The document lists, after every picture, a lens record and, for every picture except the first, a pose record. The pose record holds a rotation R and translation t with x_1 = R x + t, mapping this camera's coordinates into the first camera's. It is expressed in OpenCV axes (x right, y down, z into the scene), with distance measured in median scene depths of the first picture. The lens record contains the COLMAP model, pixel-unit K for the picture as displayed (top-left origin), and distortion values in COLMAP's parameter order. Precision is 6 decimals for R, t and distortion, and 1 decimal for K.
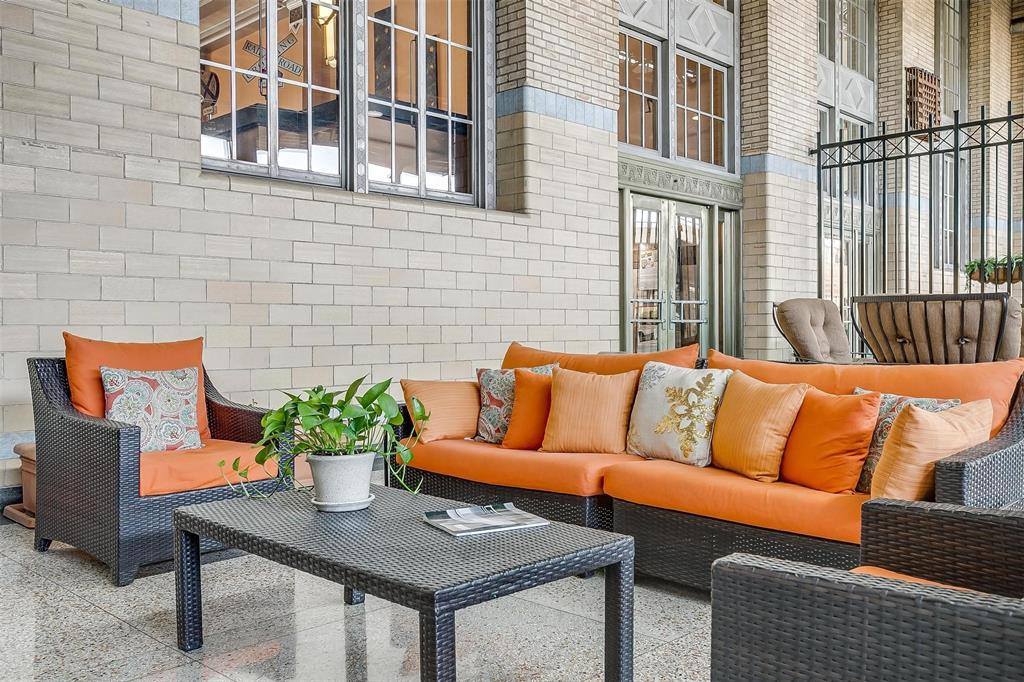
lens RADIAL K [[883.8, 0, 512.0], [0, 883.8, 341.0], [0, 0, 1]] dist [0.006440, 0.007248]
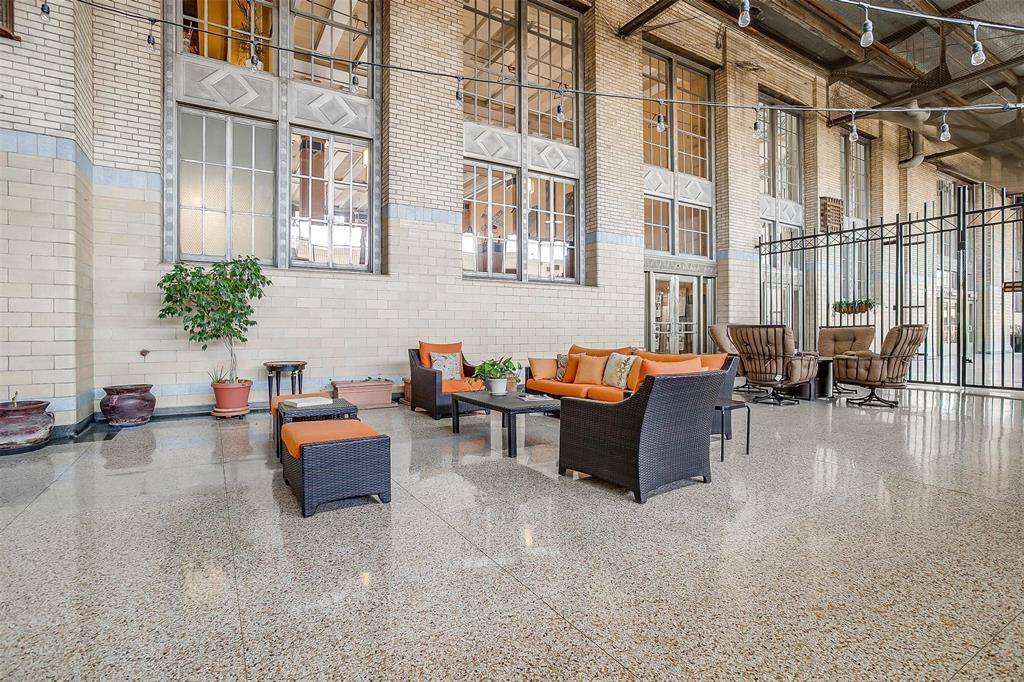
lens RADIAL K [[490.6, 0, 512.0], [0, 490.6, 341.0], [0, 0, 1]] dist [-0.056202, 0.024290]
pose [[0.969964, 0.006489, -0.243162, 0.110322], [-0.004931, 0.999963, 0.007012, -0.010972], [0.243198, -0.005602, 0.969960, -0.283866]]
